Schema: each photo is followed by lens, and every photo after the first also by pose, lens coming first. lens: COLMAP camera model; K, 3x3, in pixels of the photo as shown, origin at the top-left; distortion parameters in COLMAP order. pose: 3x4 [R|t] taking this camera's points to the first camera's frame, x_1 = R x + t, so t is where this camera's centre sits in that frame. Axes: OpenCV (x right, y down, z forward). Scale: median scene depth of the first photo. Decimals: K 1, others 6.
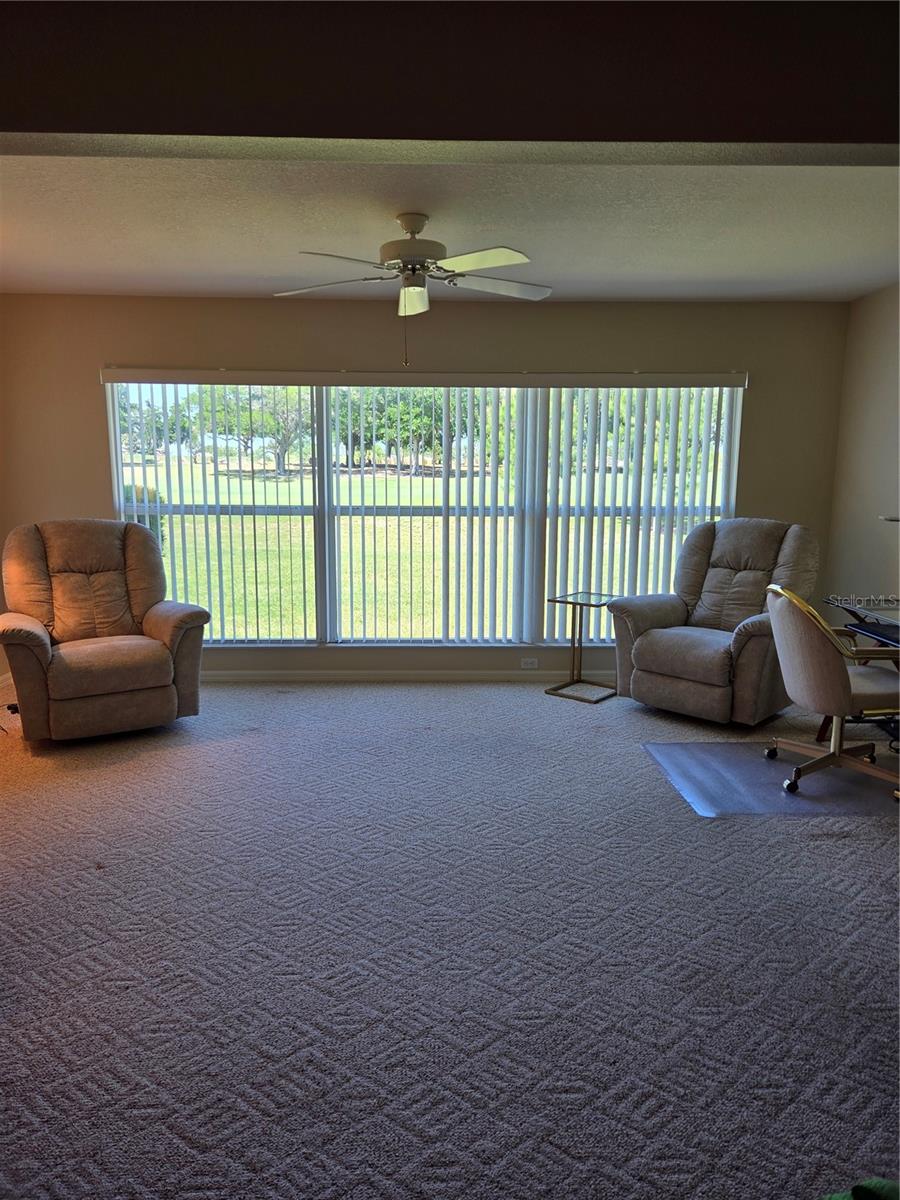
lens RADIAL K [[802.0, 0, 447.6], [0, 802.0, 600.9], [0, 0, 1]] dist [0.031940, -0.029431]
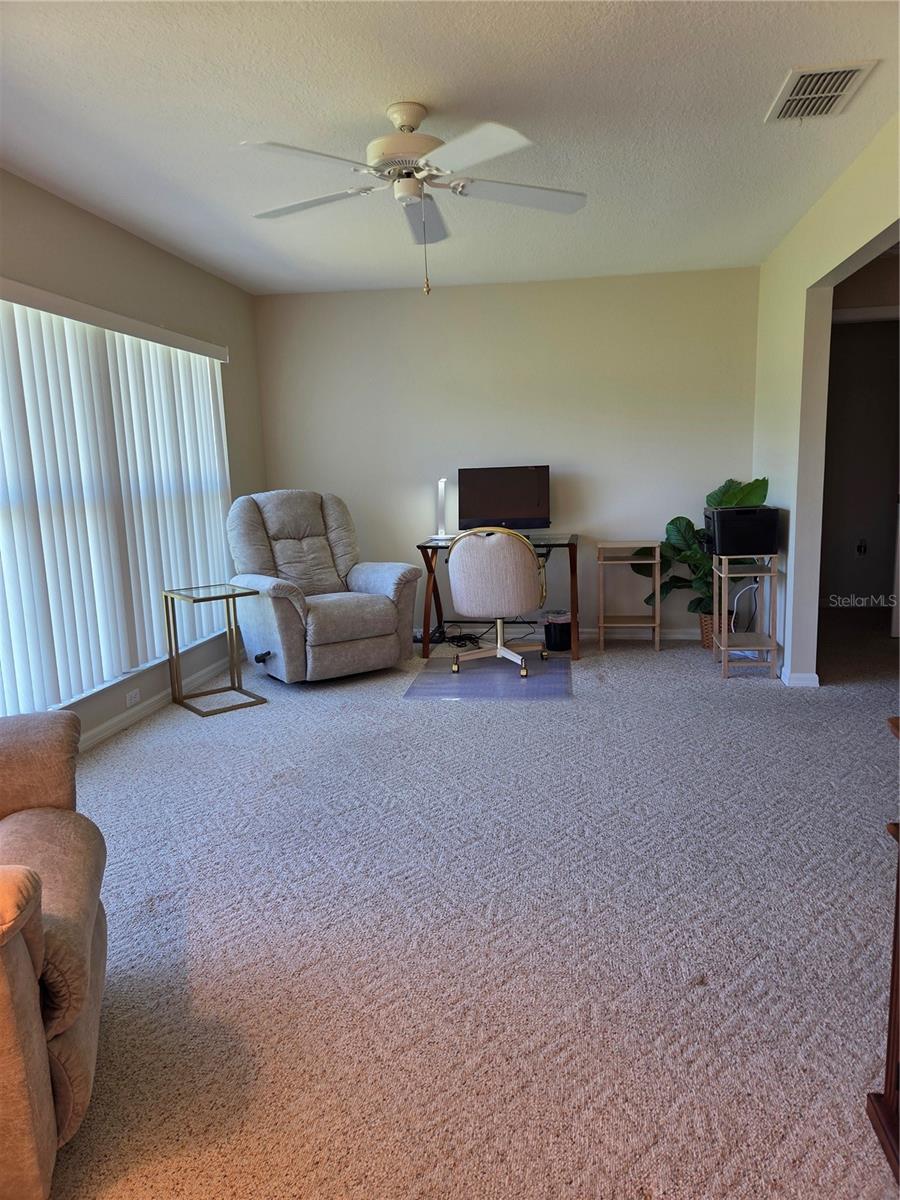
lens RADIAL K [[802.0, 0, 431.4], [0, 802.0, 643.0], [0, 0, 1]] dist [0.031940, -0.029431]
pose [[0.197239, -0.227247, 0.953654, -0.632443], [0.190569, 0.963095, 0.190082, -0.073184], [-0.961655, 0.144245, 0.233266, 0.603782]]
